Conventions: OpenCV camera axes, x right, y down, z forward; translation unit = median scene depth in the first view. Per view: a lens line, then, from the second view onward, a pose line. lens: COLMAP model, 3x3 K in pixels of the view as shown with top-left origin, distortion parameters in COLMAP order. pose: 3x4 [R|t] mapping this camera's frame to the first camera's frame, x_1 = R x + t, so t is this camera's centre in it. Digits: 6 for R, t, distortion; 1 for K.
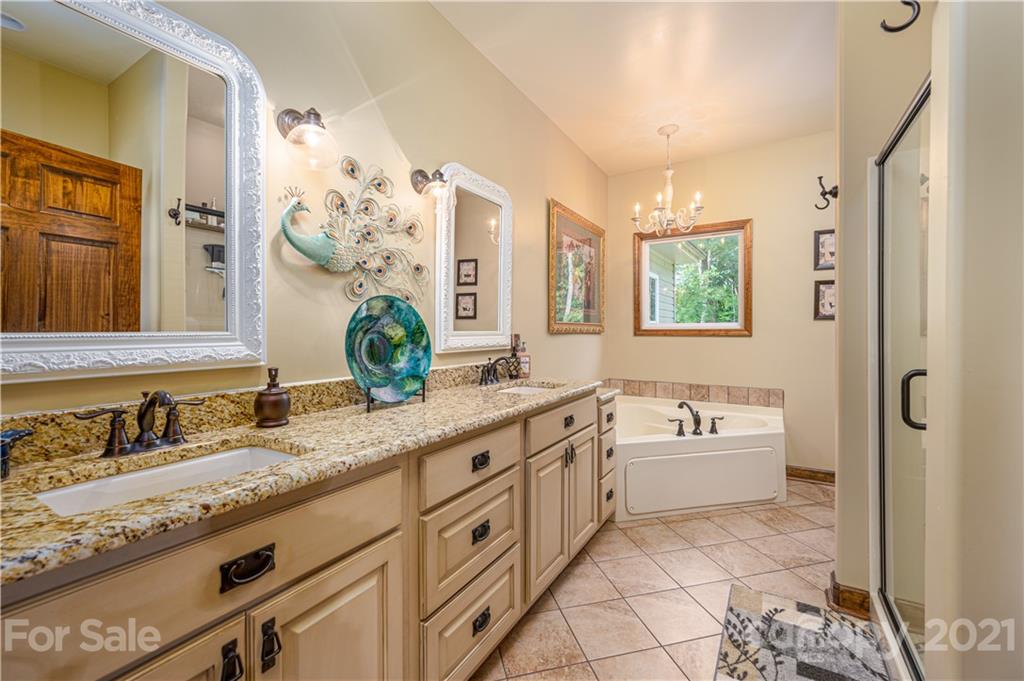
lens RADIAL K [[404.9, 0, 509.8], [0, 404.9, 333.0], [0, 0, 1]] dist [0.001203, -0.000010]
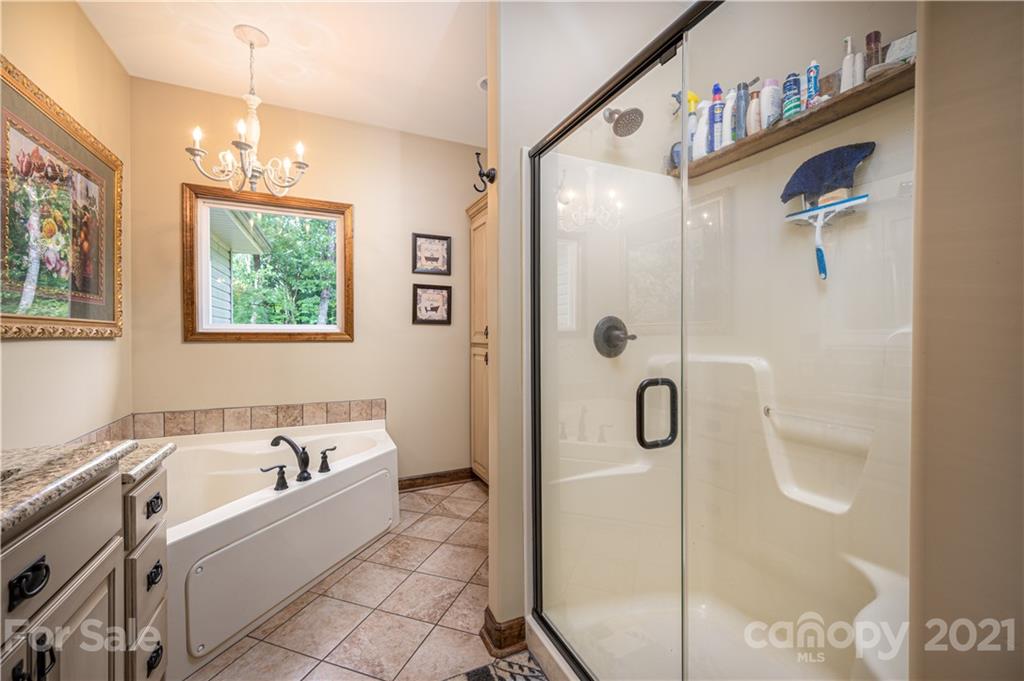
lens RADIAL K [[404.9, 0, 504.7], [0, 404.9, 339.3], [0, 0, 1]] dist [0.001203, -0.000010]
pose [[0.534413, -0.005426, 0.845206, 0.045146], [0.001356, 0.999984, 0.005562, -0.000128], [-0.845223, -0.001826, 0.534411, 0.294187]]
